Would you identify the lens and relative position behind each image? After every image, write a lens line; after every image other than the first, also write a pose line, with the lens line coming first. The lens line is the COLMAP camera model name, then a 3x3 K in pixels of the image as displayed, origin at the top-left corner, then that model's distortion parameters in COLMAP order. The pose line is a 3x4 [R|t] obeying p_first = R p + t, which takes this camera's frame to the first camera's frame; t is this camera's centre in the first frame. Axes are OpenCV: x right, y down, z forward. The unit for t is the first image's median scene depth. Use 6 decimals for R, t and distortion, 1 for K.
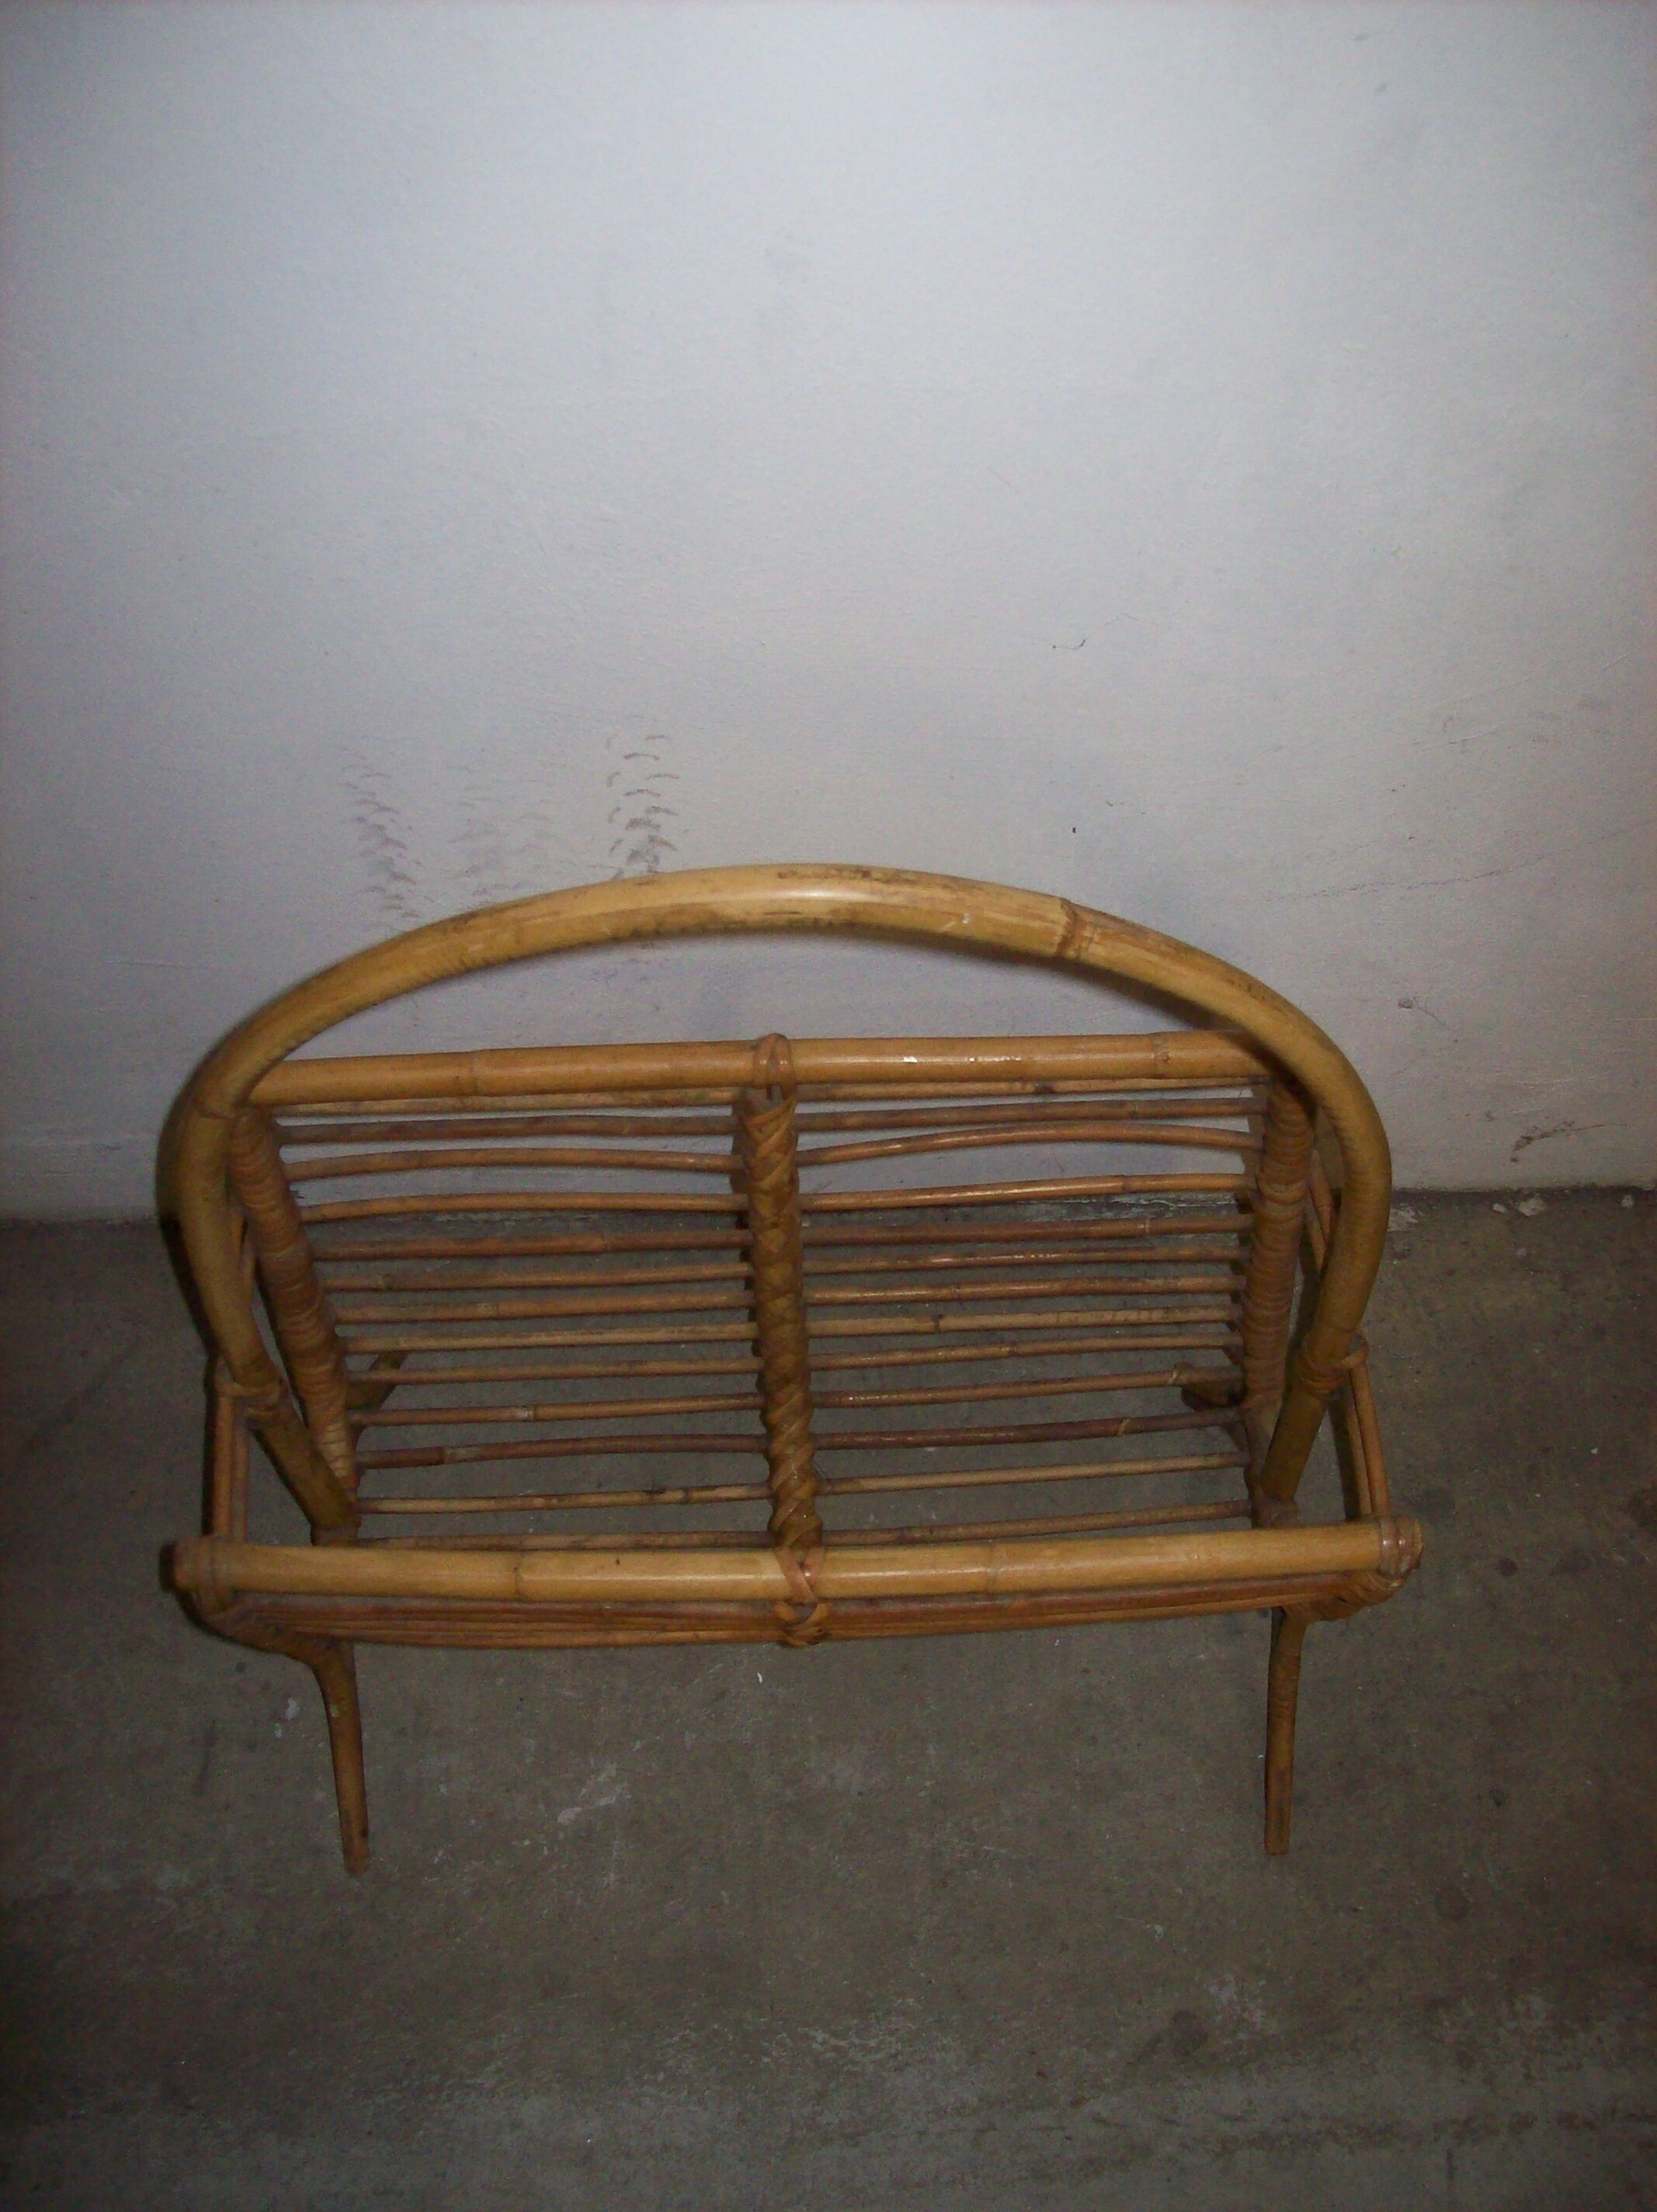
lens RADIAL K [[2322.9, 0, 789.1], [0, 2322.9, 1115.1], [0, 0, 1]] dist [-0.196493, 0.168558]
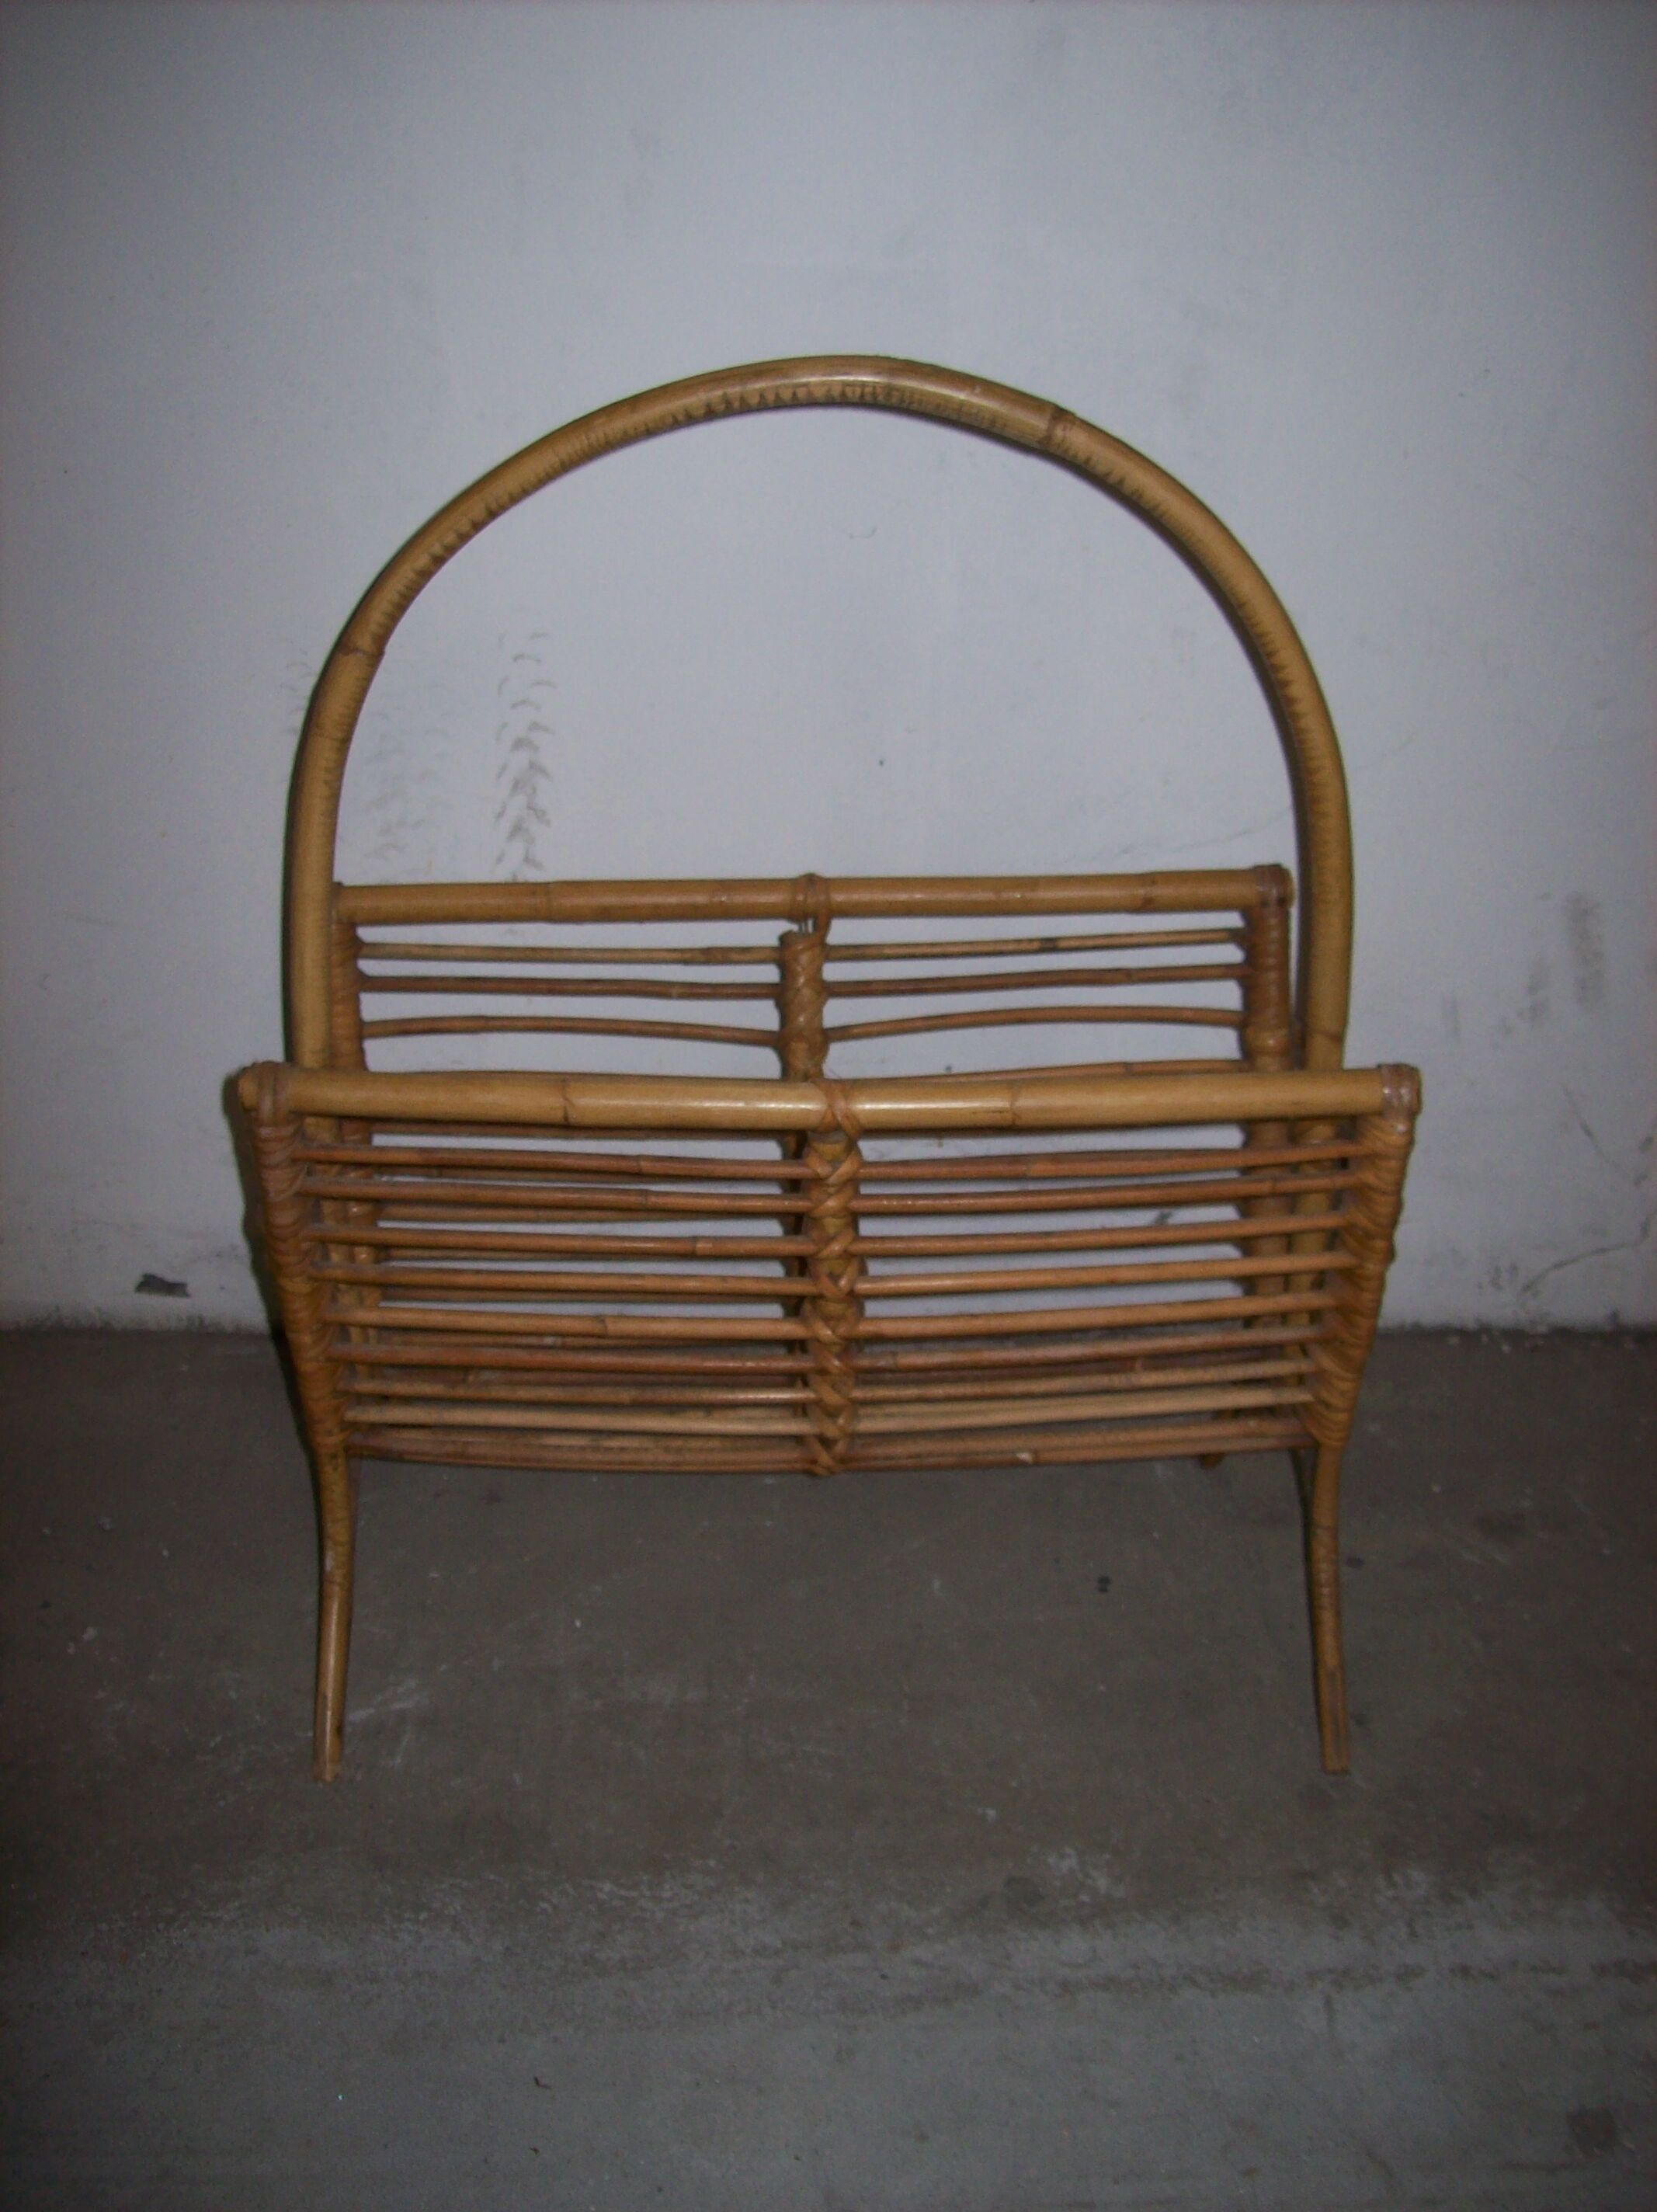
lens RADIAL K [[2322.9, 0, 789.1], [0, 2322.9, 1115.1], [0, 0, 1]] dist [-0.196493, 0.168558]
pose [[0.999546, 0.029682, -0.005255, 0.080853], [-0.027671, 0.834378, -0.550498, 0.644859], [-0.011955, 0.550393, 0.834820, 0.086552]]
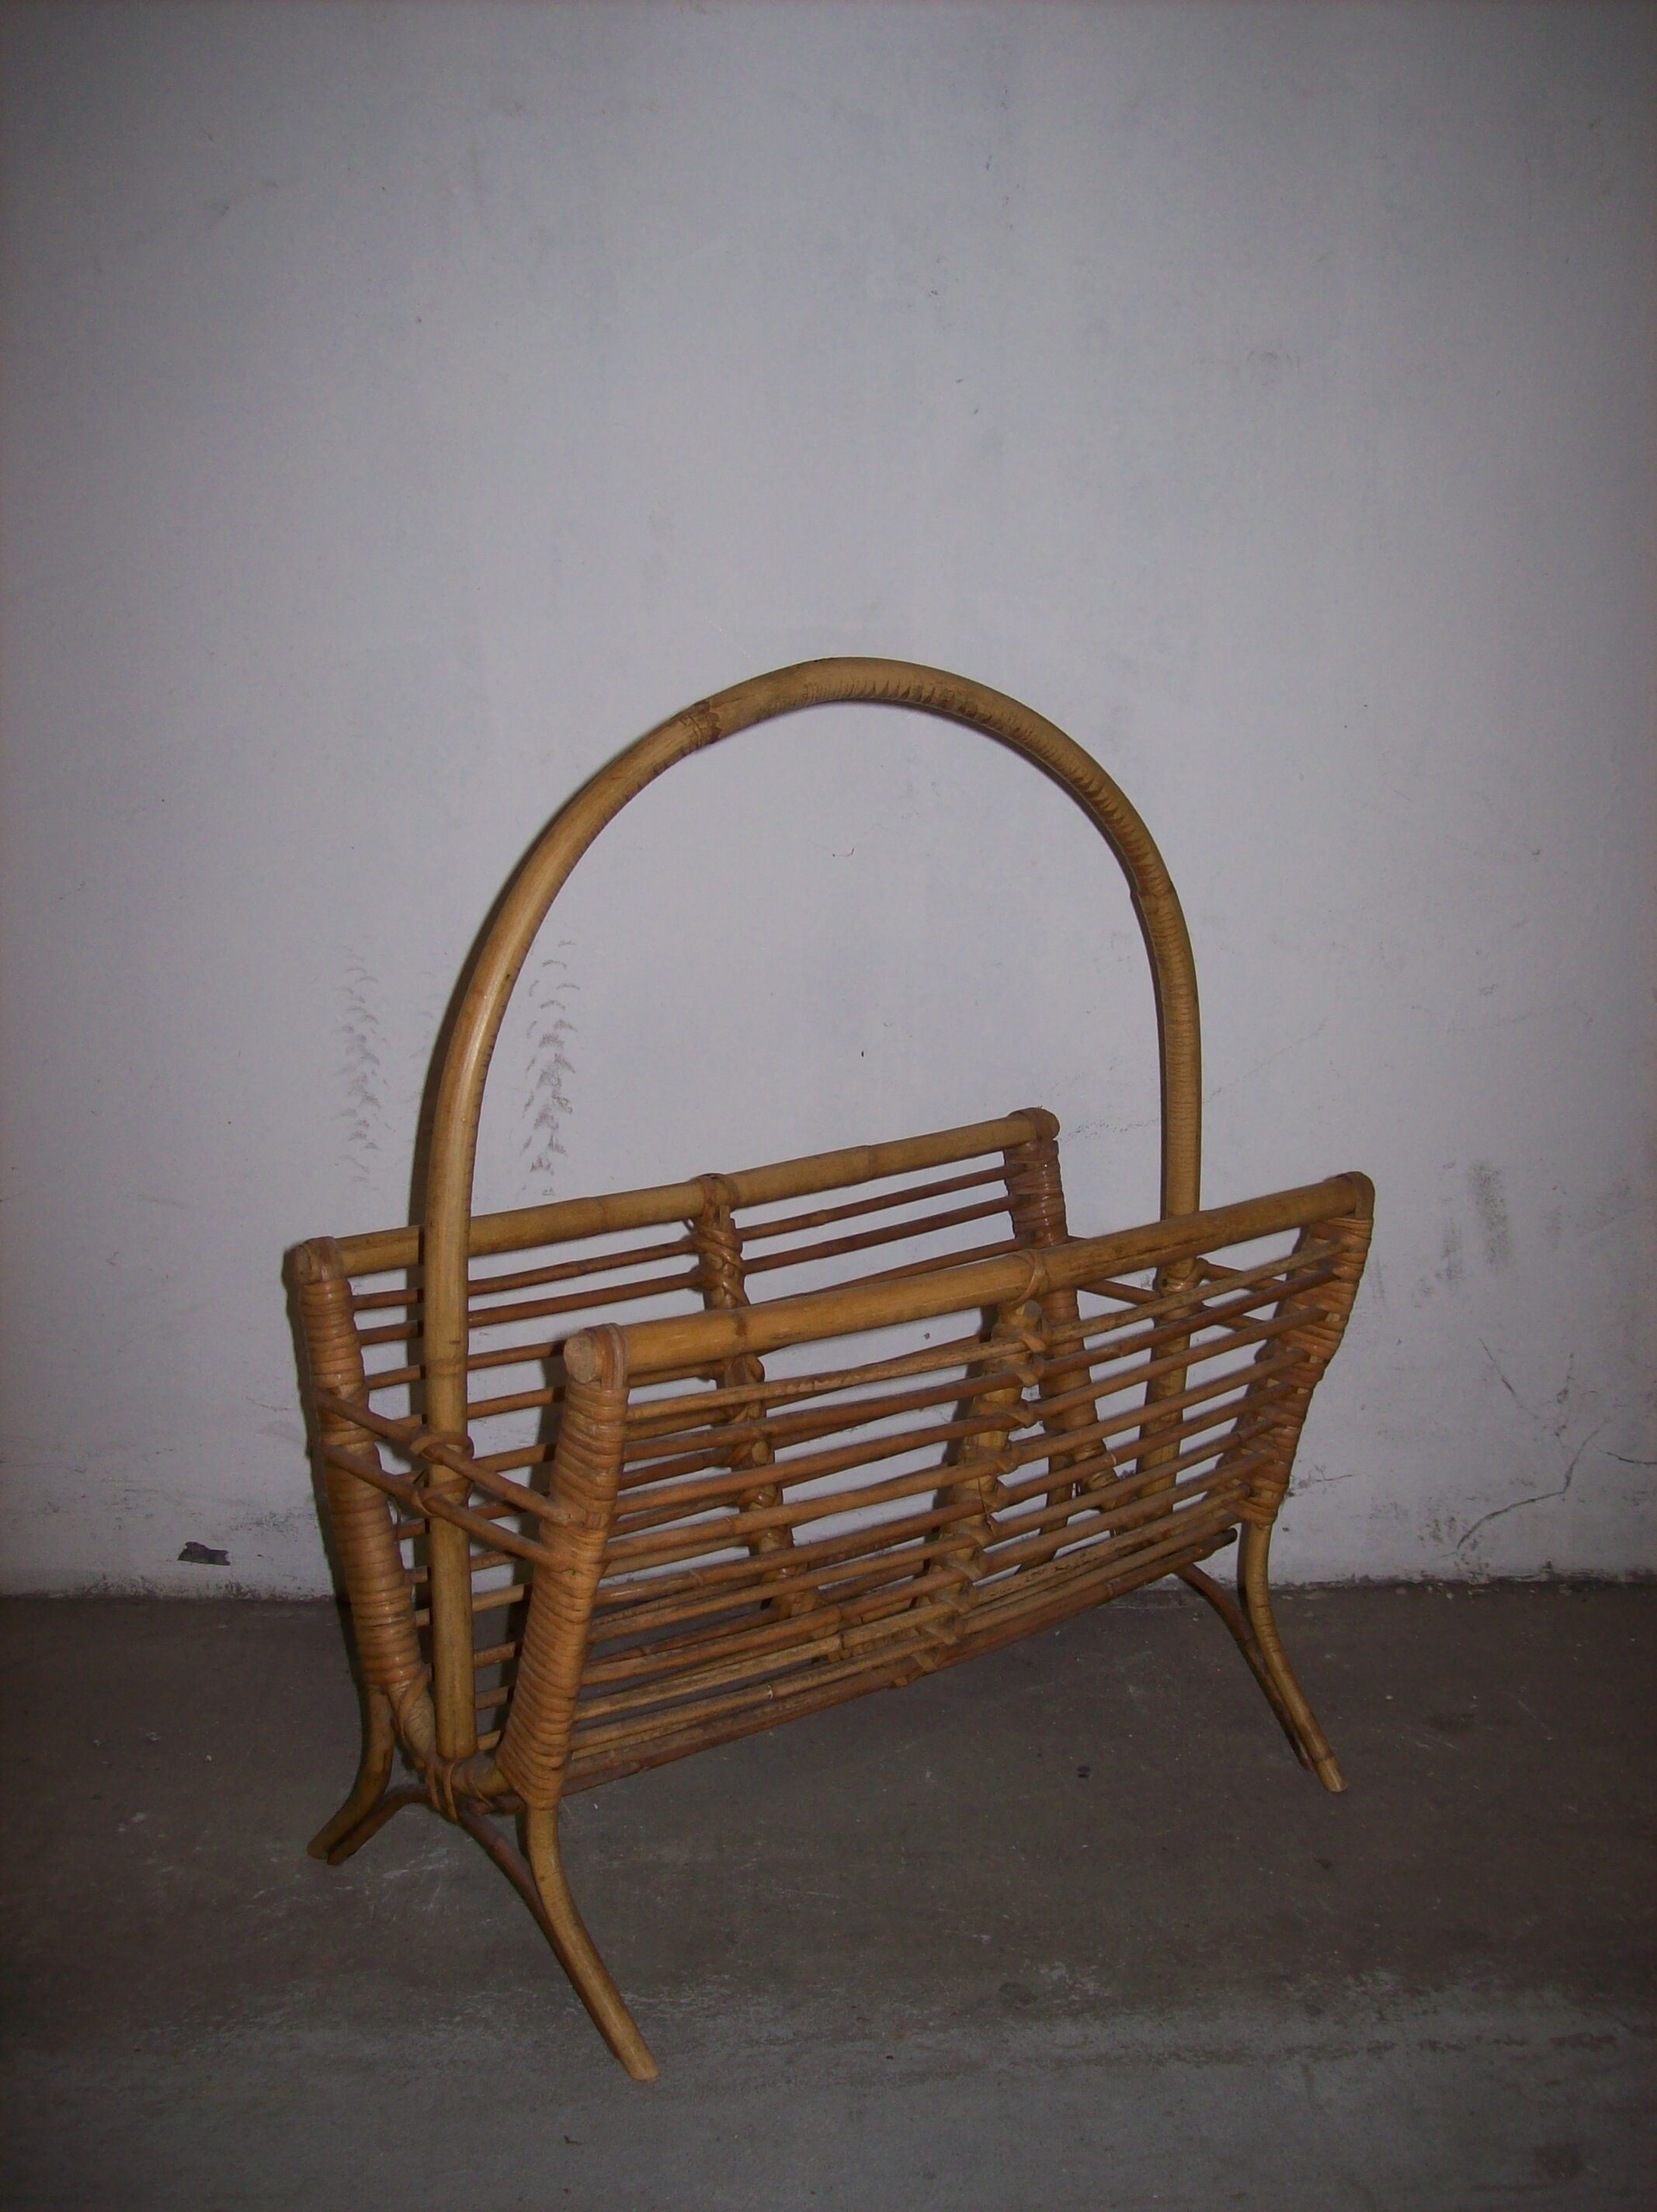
lens RADIAL K [[2322.9, 0, 789.1], [0, 2322.9, 1115.1], [0, 0, 1]] dist [-0.196493, 0.168558]
pose [[0.999821, 0.018896, 0.001155, 0.072872], [-0.011841, 0.671792, -0.740645, 0.862749], [-0.014771, 0.740499, 0.671895, 0.086127]]
